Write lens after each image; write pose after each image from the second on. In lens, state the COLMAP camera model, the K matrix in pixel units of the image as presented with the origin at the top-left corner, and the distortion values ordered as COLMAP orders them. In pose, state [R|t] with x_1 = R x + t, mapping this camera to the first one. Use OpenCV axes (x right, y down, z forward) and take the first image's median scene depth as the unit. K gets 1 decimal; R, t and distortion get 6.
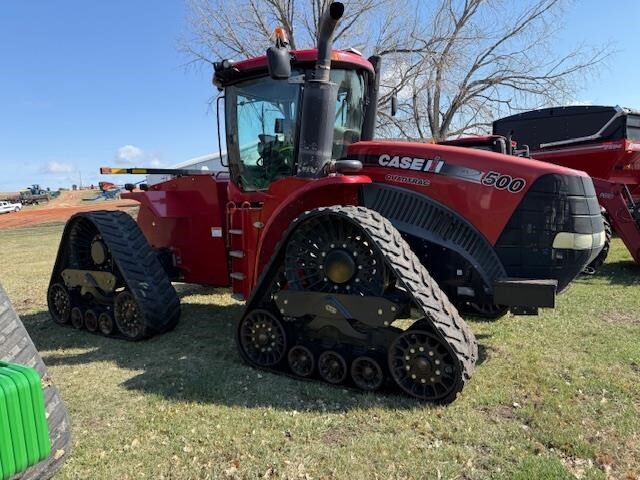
lens RADIAL K [[467.6, 0, 318.9], [0, 467.6, 239.9], [0, 0, 1]] dist [0.005384, -0.004822]
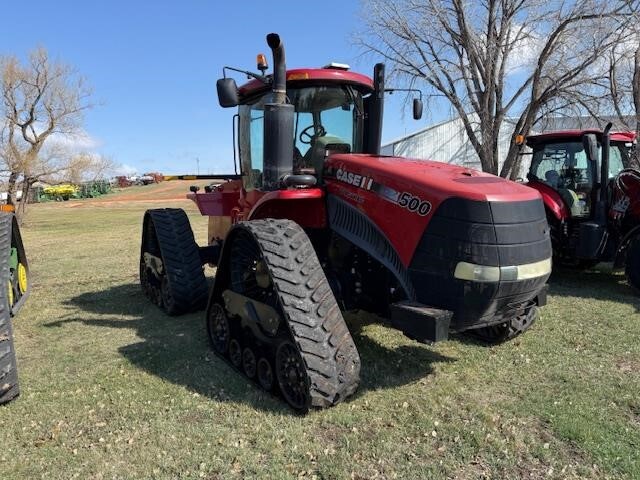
lens RADIAL K [[467.6, 0, 310.2], [0, 467.6, 235.3], [0, 0, 1]] dist [0.005384, -0.004822]
pose [[0.905569, 0.060830, -0.419814, 0.546547], [-0.049934, 0.998070, 0.036906, -0.075156], [0.421249, -0.012458, 0.906859, 0.035461]]
